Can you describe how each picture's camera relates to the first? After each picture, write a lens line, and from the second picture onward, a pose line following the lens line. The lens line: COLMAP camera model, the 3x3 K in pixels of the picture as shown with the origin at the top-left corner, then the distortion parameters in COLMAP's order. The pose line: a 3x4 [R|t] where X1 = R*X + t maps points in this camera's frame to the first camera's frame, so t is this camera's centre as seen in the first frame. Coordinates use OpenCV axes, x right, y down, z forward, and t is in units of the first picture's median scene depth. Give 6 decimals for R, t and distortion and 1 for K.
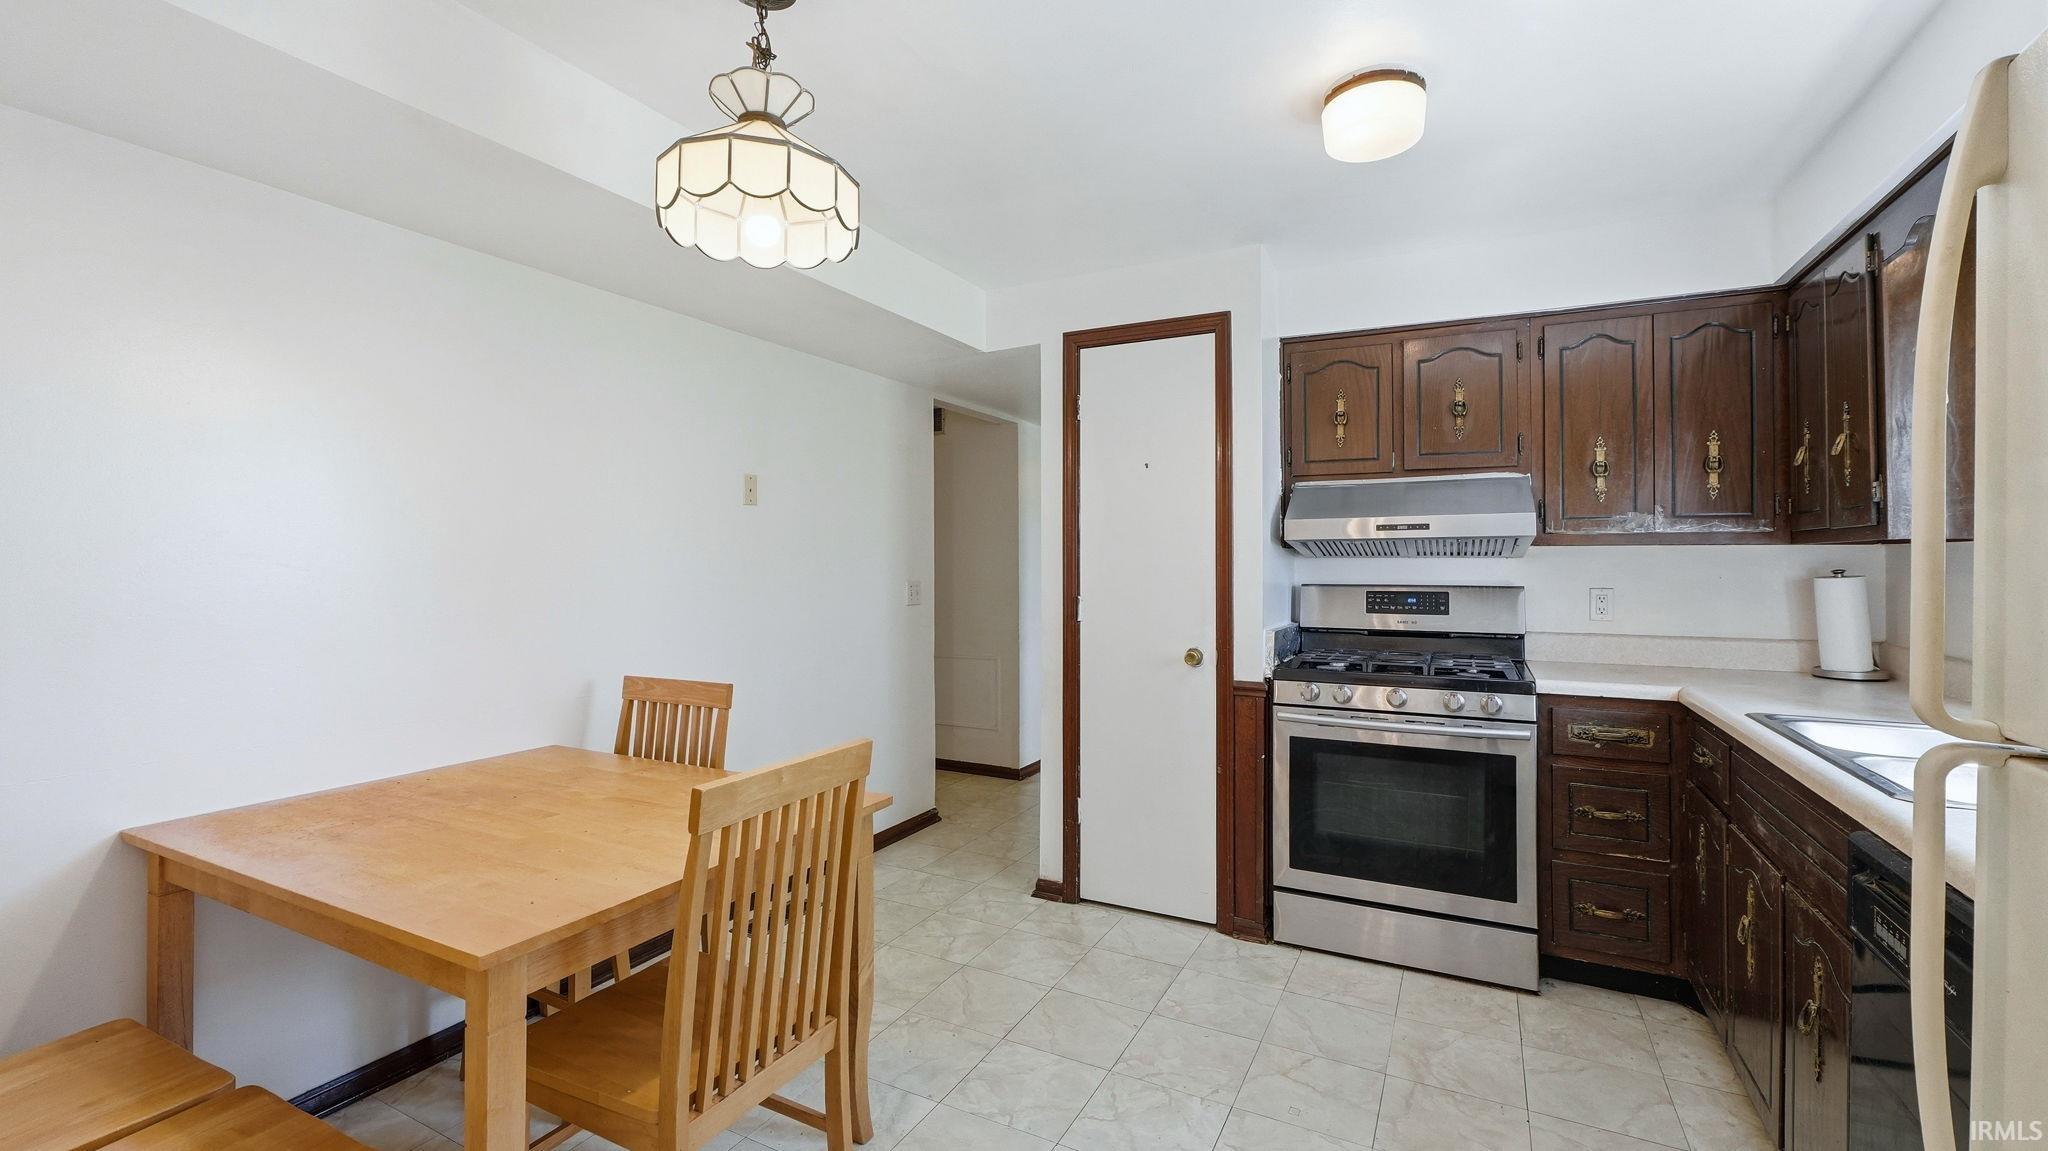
lens RADIAL K [[862.0, 0, 1032.8], [0, 862.0, 561.3], [0, 0, 1]] dist [-0.001462, 0.000169]
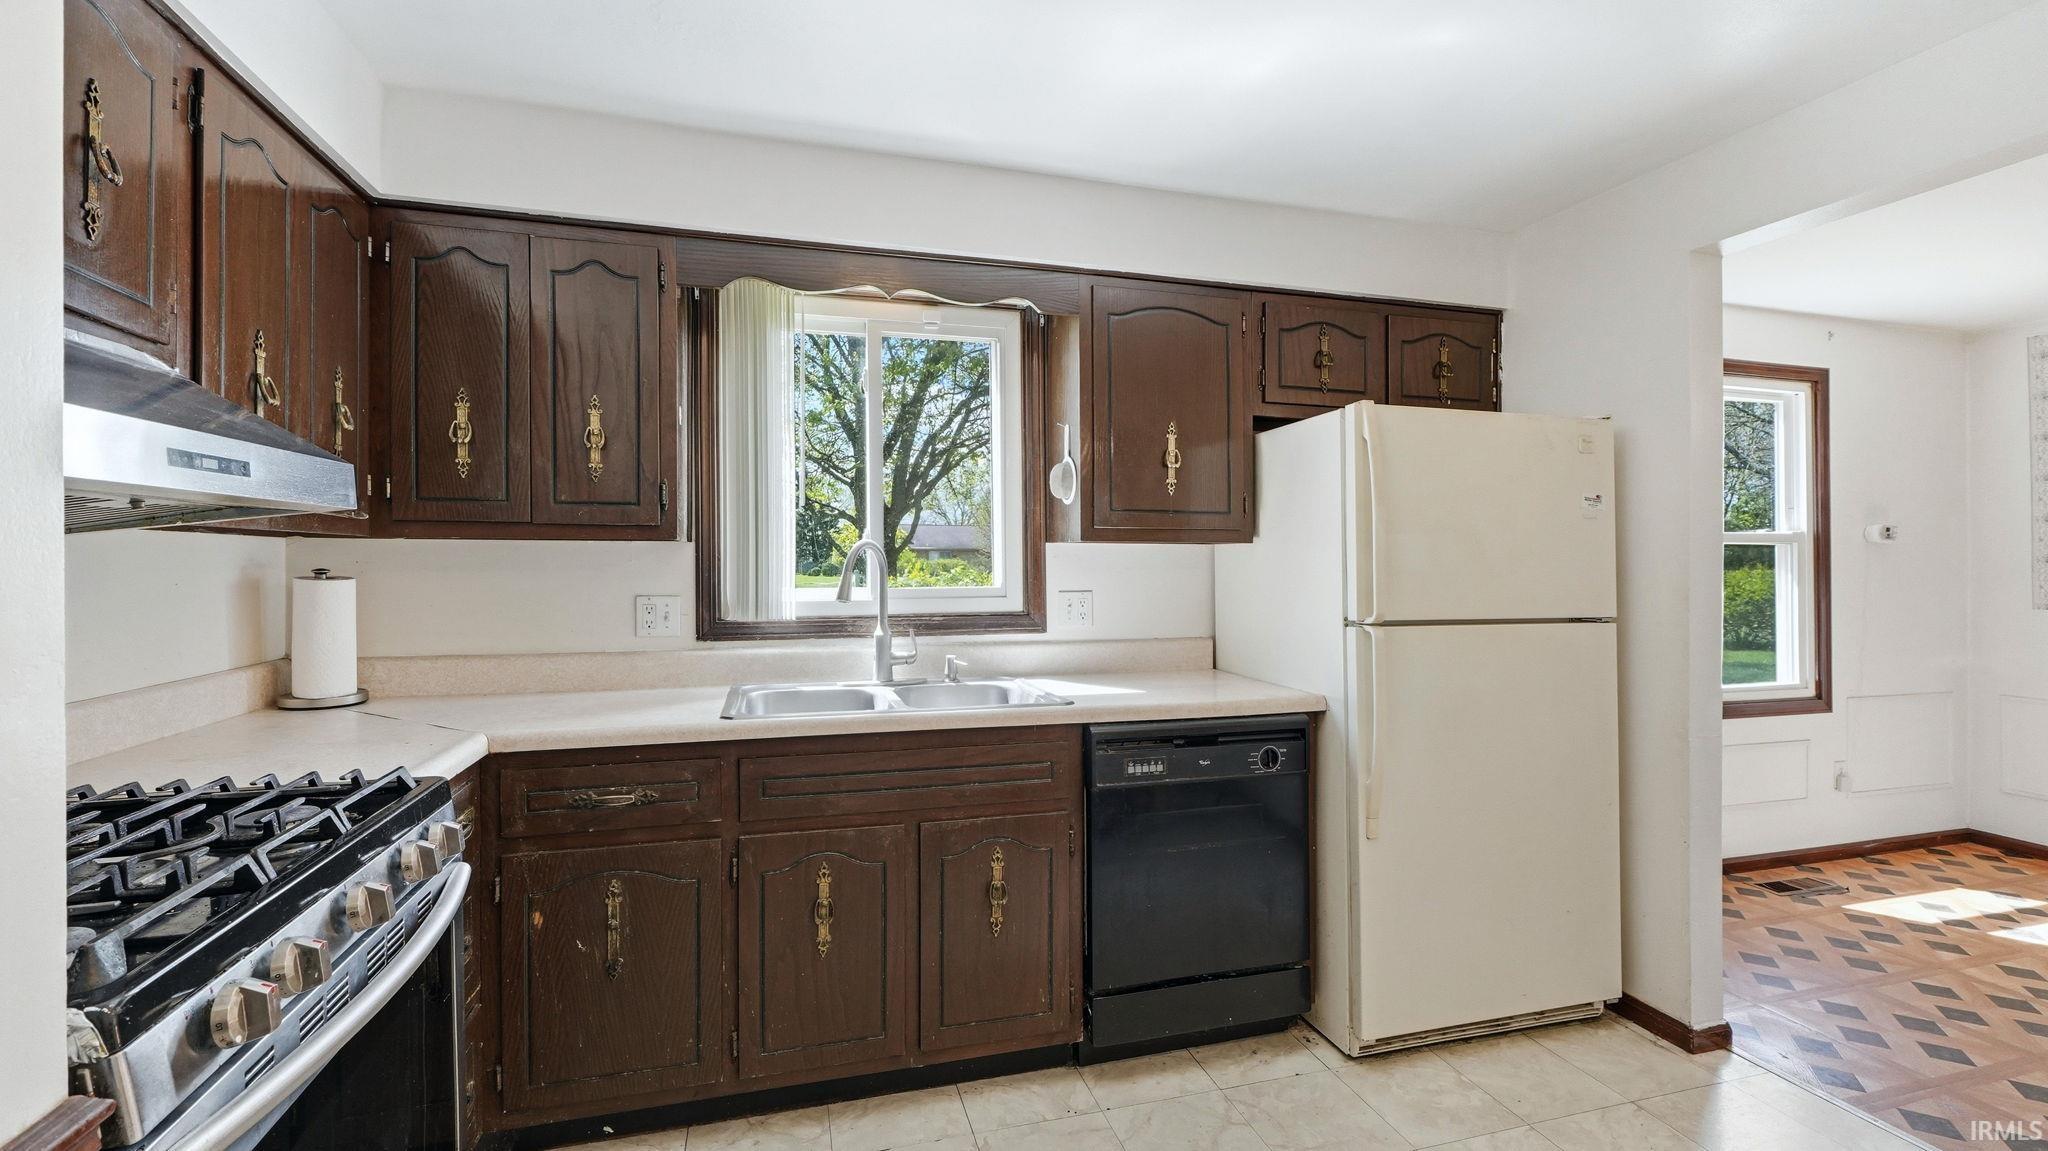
lens RADIAL K [[862.0, 0, 1032.8], [0, 862.0, 561.3], [0, 0, 1]] dist [-0.001462, 0.000169]
pose [[-0.686055, -0.004540, 0.727535, -0.076690], [-0.005743, 0.999983, 0.000825, -0.001276], [-0.727527, -0.003613, -0.686070, 0.949903]]
